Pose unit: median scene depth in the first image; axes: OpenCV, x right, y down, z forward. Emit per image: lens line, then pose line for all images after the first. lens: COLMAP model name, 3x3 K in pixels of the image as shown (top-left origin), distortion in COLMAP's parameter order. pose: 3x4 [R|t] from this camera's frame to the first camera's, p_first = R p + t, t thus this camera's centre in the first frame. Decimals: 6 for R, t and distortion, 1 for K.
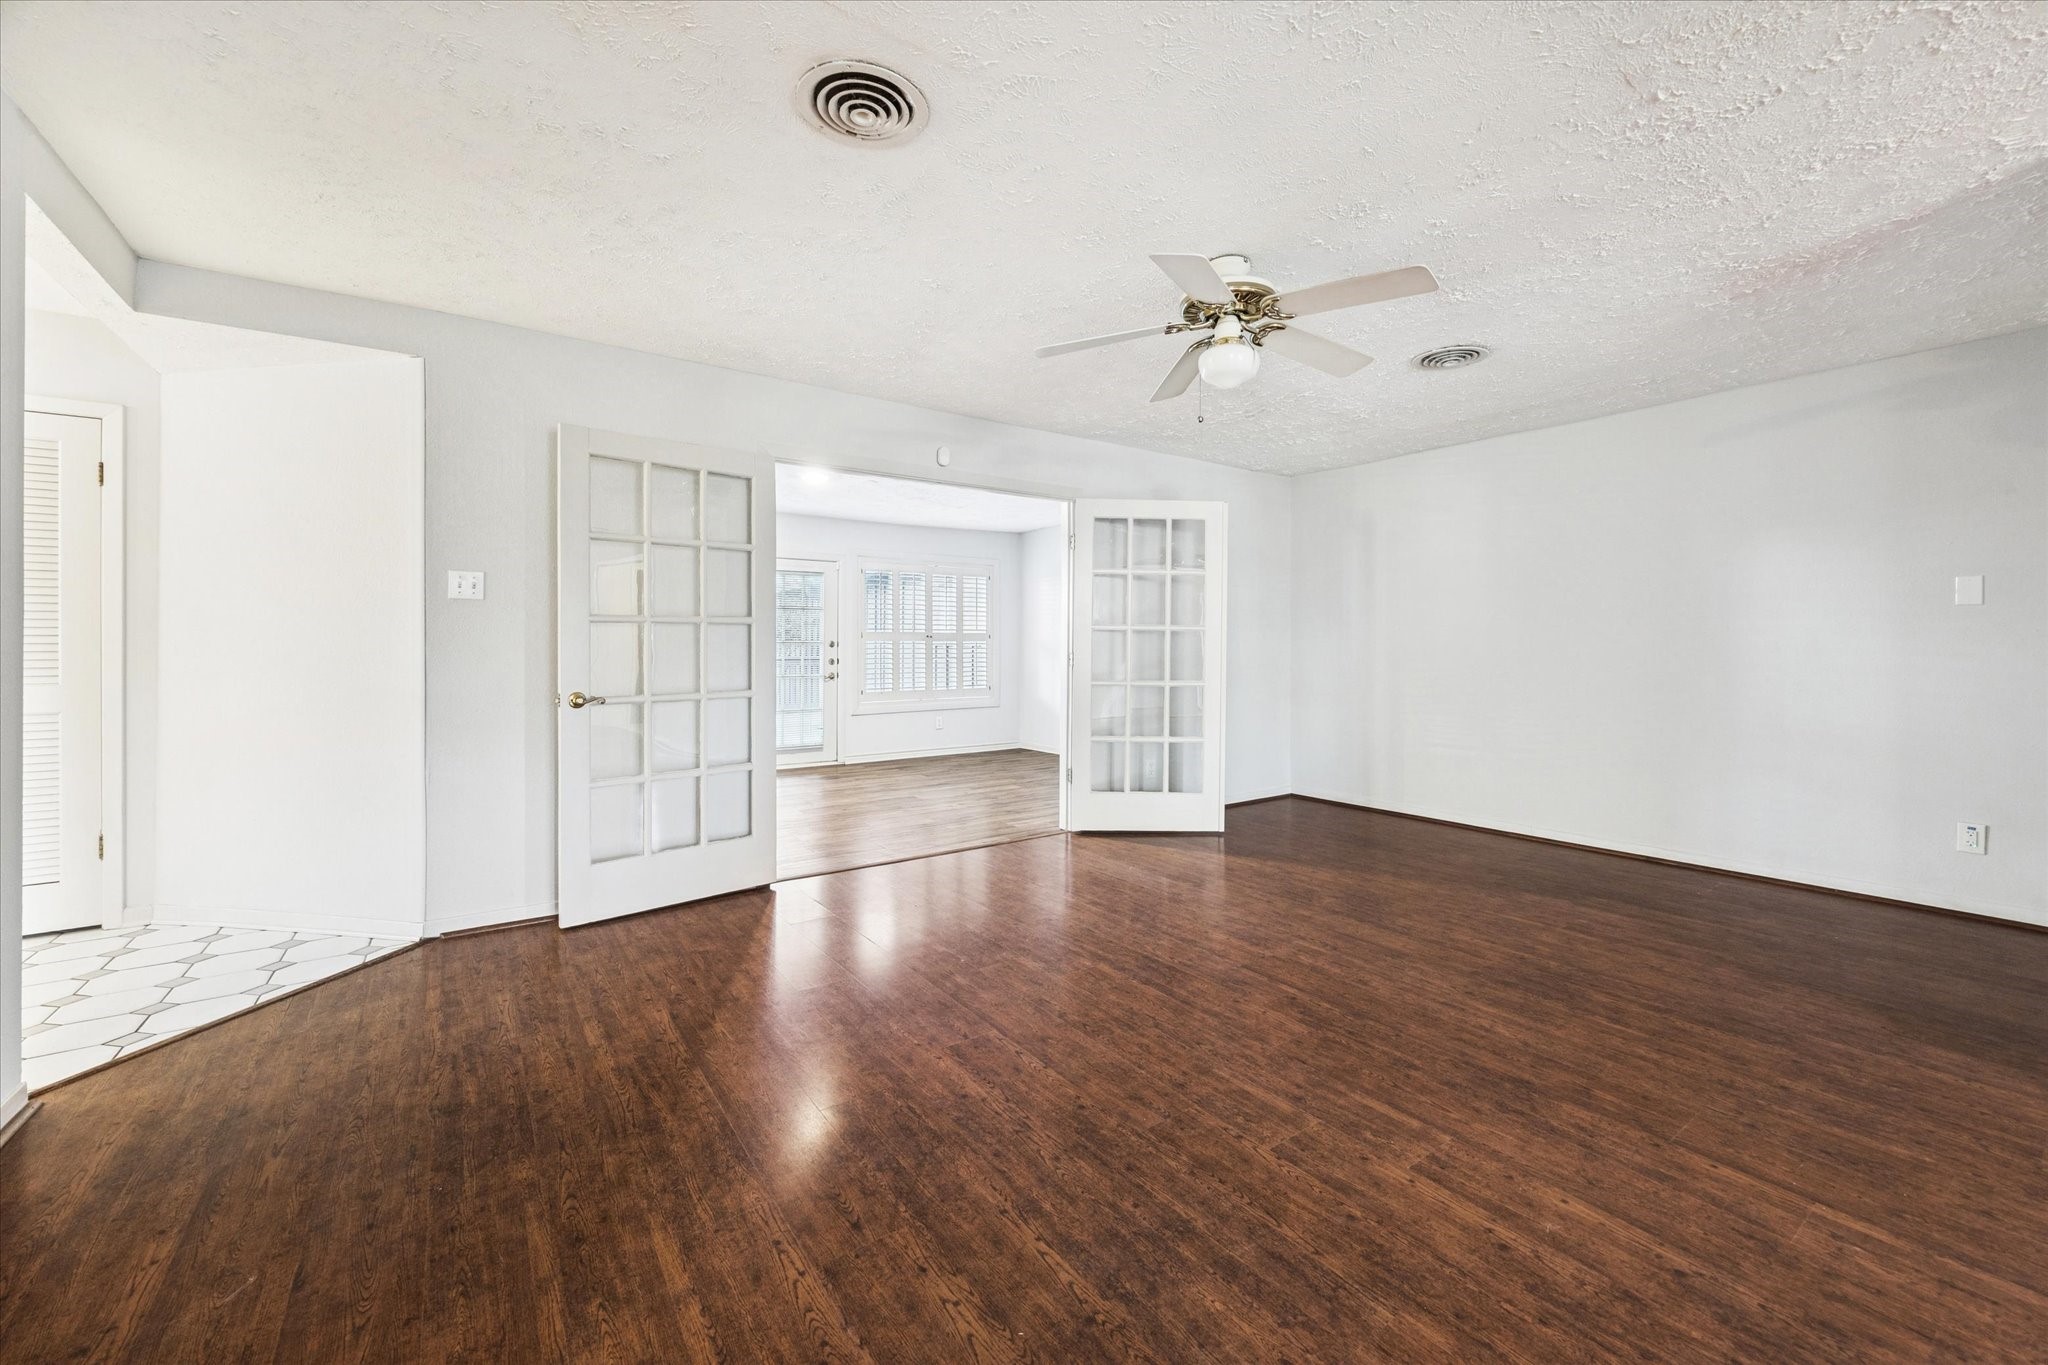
lens RADIAL K [[817.4, 0, 1021.4], [0, 817.4, 645.9], [0, 0, 1]] dist [-0.000157, -0.000003]
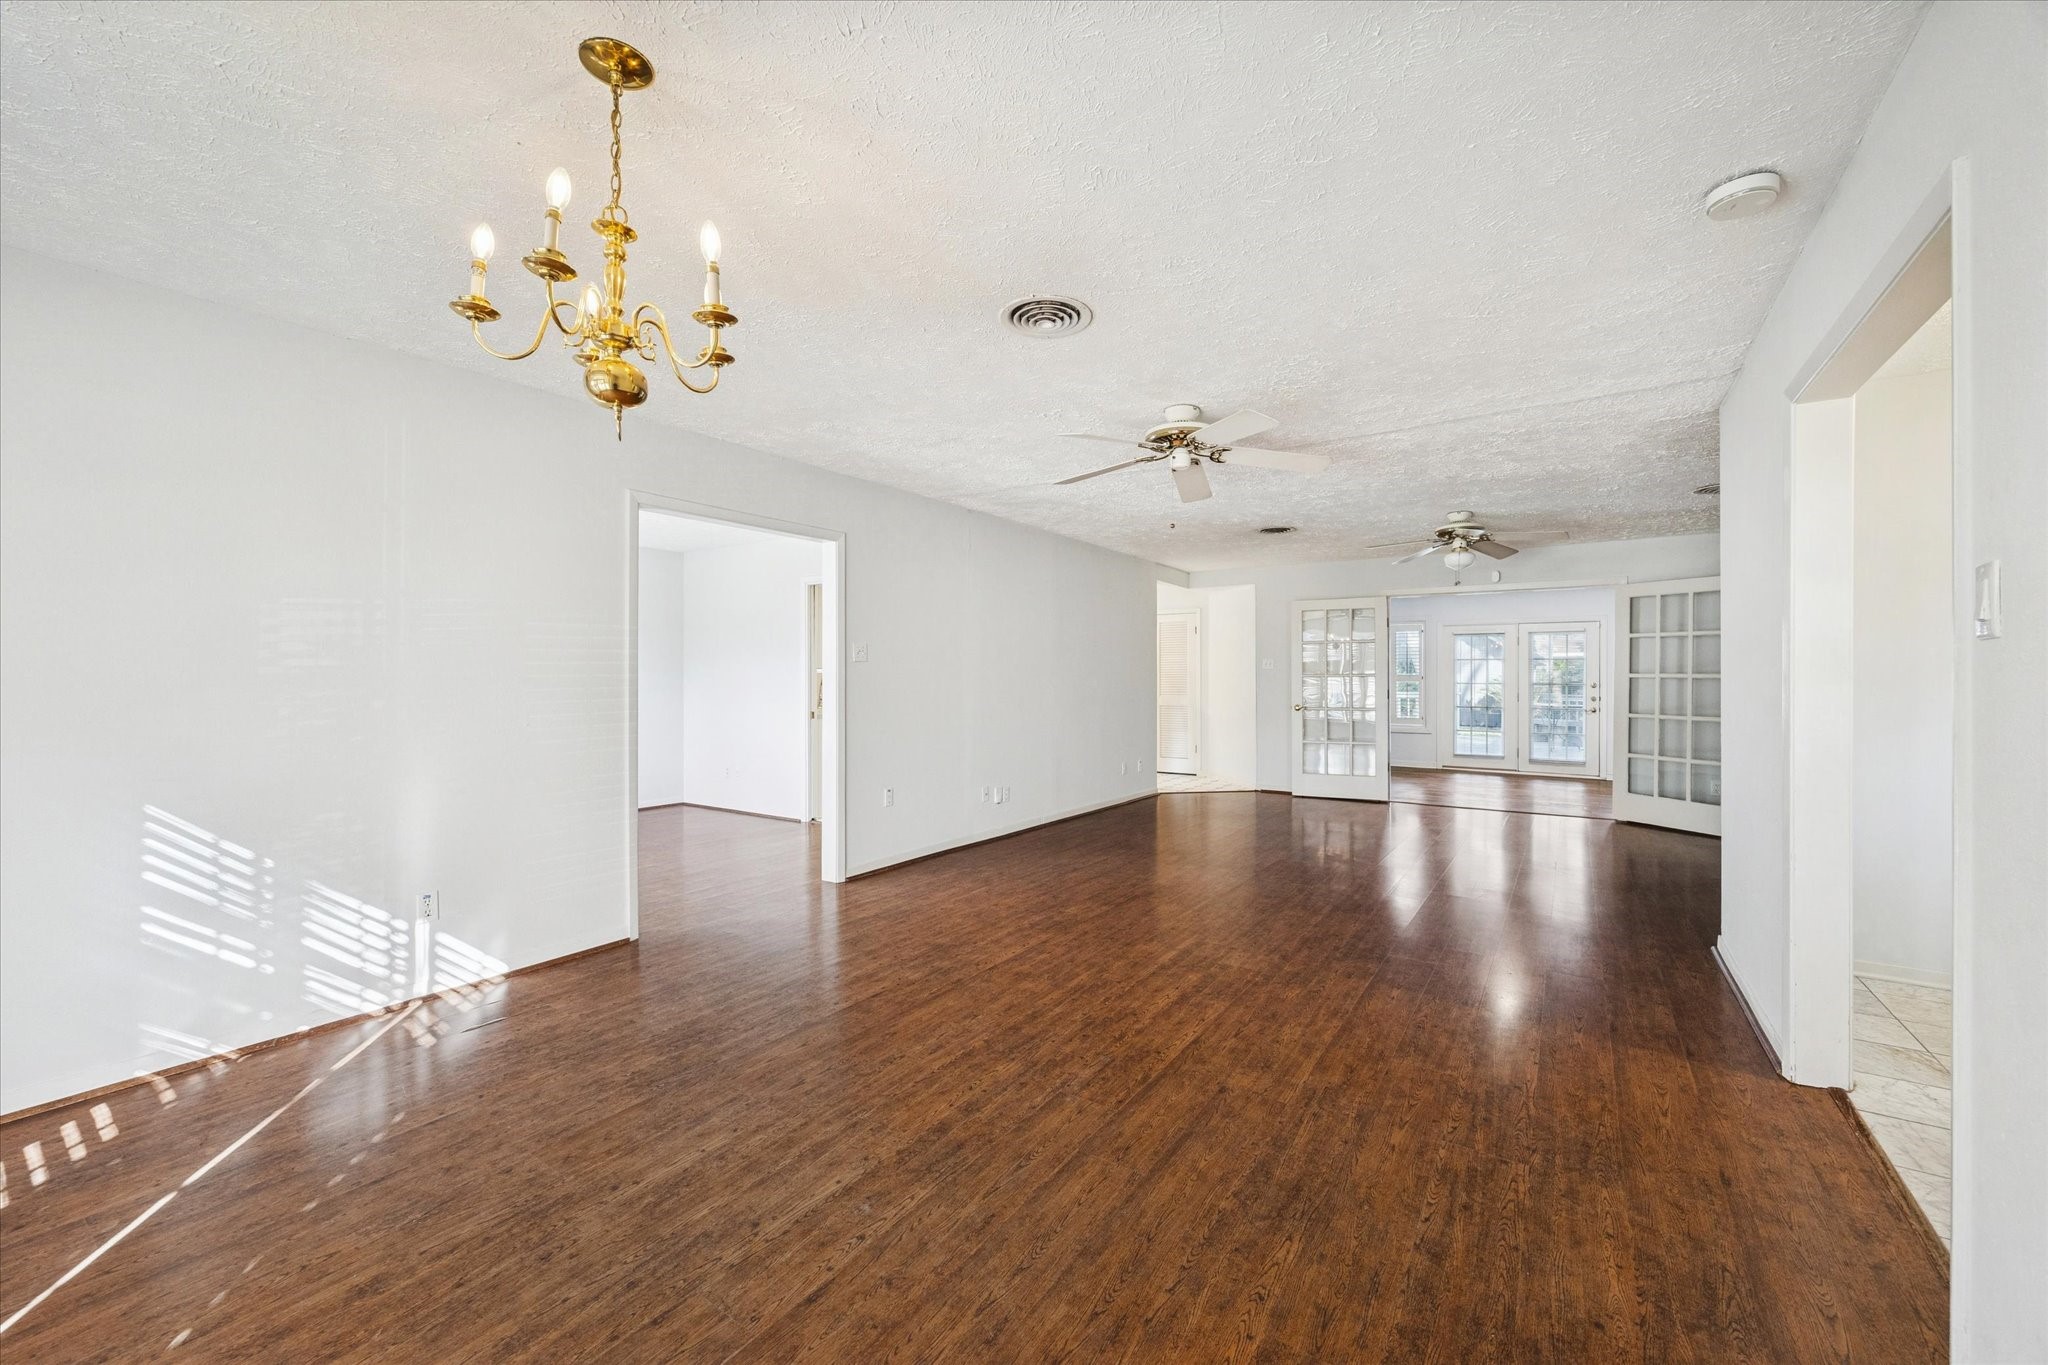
lens RADIAL K [[817.4, 0, 1028.8], [0, 817.4, 682.9], [0, 0, 1]] dist [-0.000157, -0.000003]
pose [[0.354539, -0.000714, -0.935041, 0.983865], [-0.002435, 0.999996, -0.001687, -0.002944], [0.935038, 0.002875, 0.354536, -0.442296]]
